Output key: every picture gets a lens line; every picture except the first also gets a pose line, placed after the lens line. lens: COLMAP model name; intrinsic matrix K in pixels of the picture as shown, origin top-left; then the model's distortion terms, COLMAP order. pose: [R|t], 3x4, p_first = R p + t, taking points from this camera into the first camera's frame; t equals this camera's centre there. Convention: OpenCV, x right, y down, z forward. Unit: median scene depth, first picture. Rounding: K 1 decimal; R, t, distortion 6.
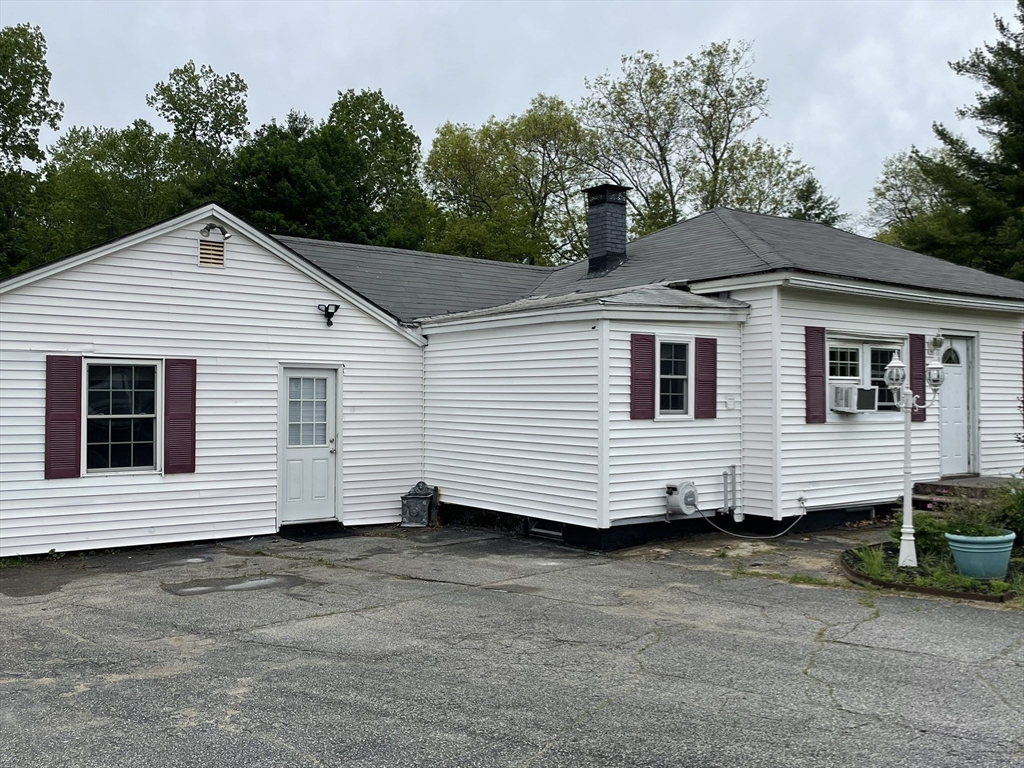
lens RADIAL K [[985.7, 0, 514.8], [0, 985.7, 381.8], [0, 0, 1]] dist [0.048918, 0.000000]
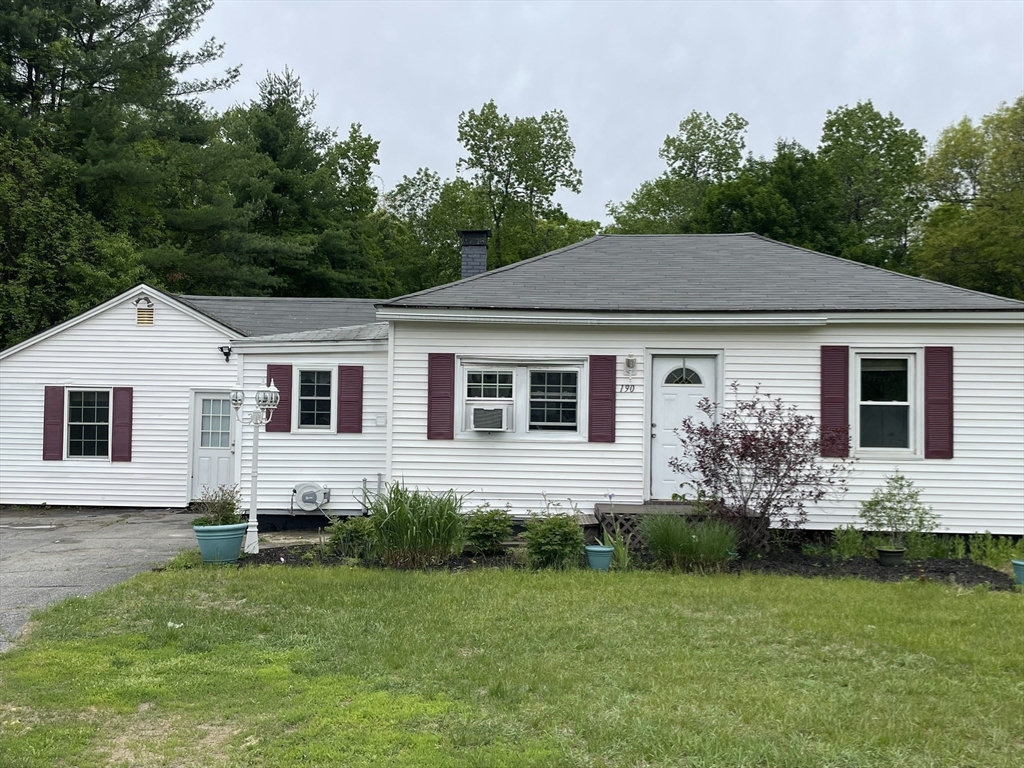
lens RADIAL K [[985.7, 0, 518.0], [0, 985.7, 389.1], [0, 0, 1]] dist [0.048918, 0.000000]
pose [[0.767590, -0.007442, -0.640898, 1.108455], [-0.002083, 0.999898, -0.014107, 0.000462], [0.640938, 0.012163, 0.767496, 0.209307]]
